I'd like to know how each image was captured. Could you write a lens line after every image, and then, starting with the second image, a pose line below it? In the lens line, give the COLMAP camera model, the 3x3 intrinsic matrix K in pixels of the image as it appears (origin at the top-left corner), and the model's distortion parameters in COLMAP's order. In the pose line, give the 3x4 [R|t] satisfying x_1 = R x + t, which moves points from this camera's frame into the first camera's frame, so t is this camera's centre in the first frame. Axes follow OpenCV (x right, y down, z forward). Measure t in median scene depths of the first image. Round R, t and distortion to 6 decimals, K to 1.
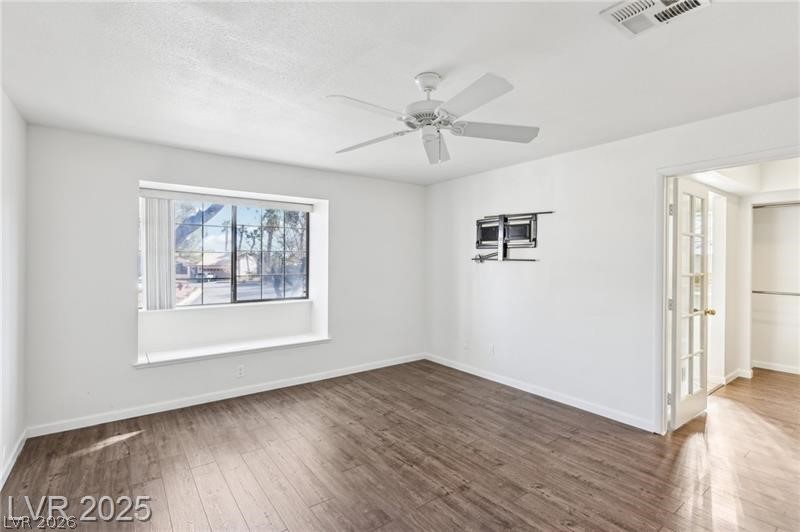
lens RADIAL K [[378.0, 0, 396.6], [0, 378.0, 261.6], [0, 0, 1]] dist [0.003080, 0.001684]
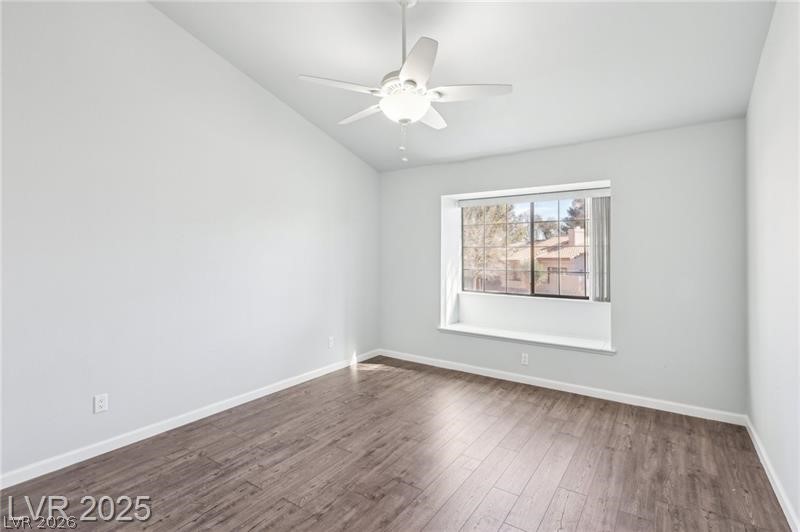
lens RADIAL K [[378.0, 0, 396.4], [0, 378.0, 263.5], [0, 0, 1]] dist [0.003080, 0.001684]
pose [[0.312294, 0.011820, -0.949912, 0.499836], [-0.010662, 0.999903, 0.008937, 0.017365], [0.949926, 0.007337, 0.312390, 0.350154]]
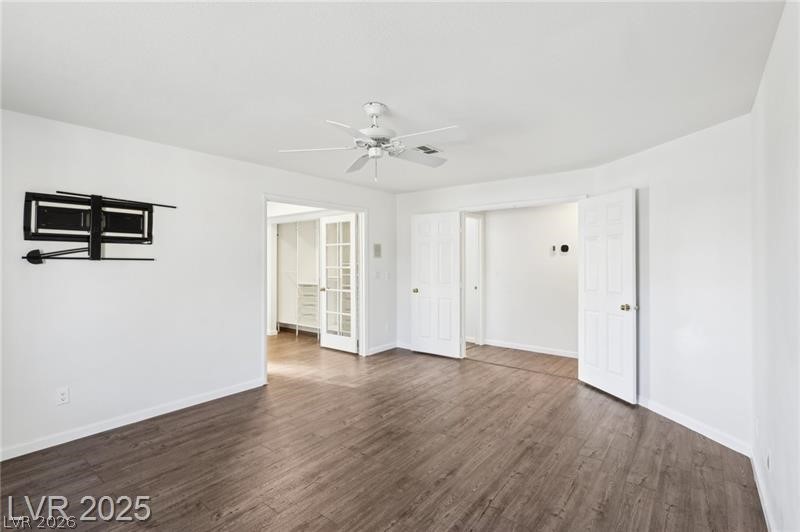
lens RADIAL K [[378.0, 0, 400.6], [0, 378.0, 262.0], [0, 0, 1]] dist [0.003080, 0.001684]
pose [[-0.257590, -0.004367, 0.966244, -0.599796], [0.005620, 0.999966, 0.006017, 0.000133], [-0.966238, 0.006980, -0.257557, 0.681534]]
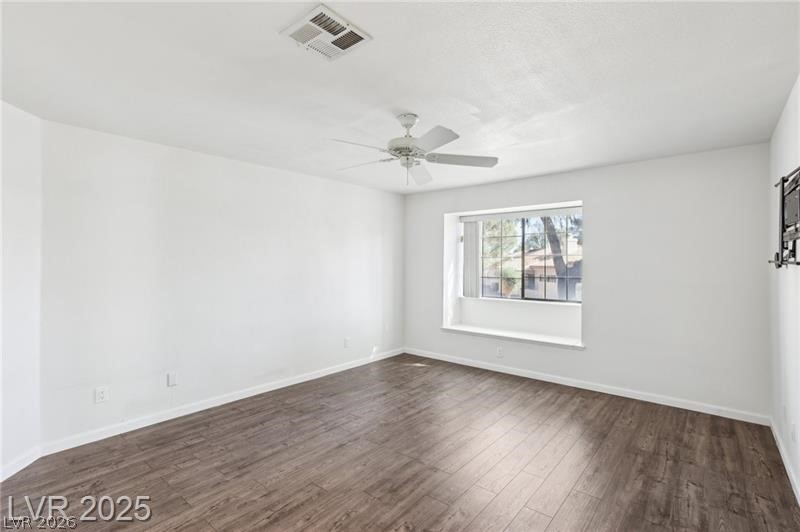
lens RADIAL K [[378.0, 0, 401.0], [0, 378.0, 256.8], [0, 0, 1]] dist [0.003080, 0.001684]
pose [[0.236537, -0.020949, -0.971397, 0.724738], [-0.006222, 0.999714, -0.023074, 0.004609], [0.971602, 0.011501, 0.236340, 0.376946]]
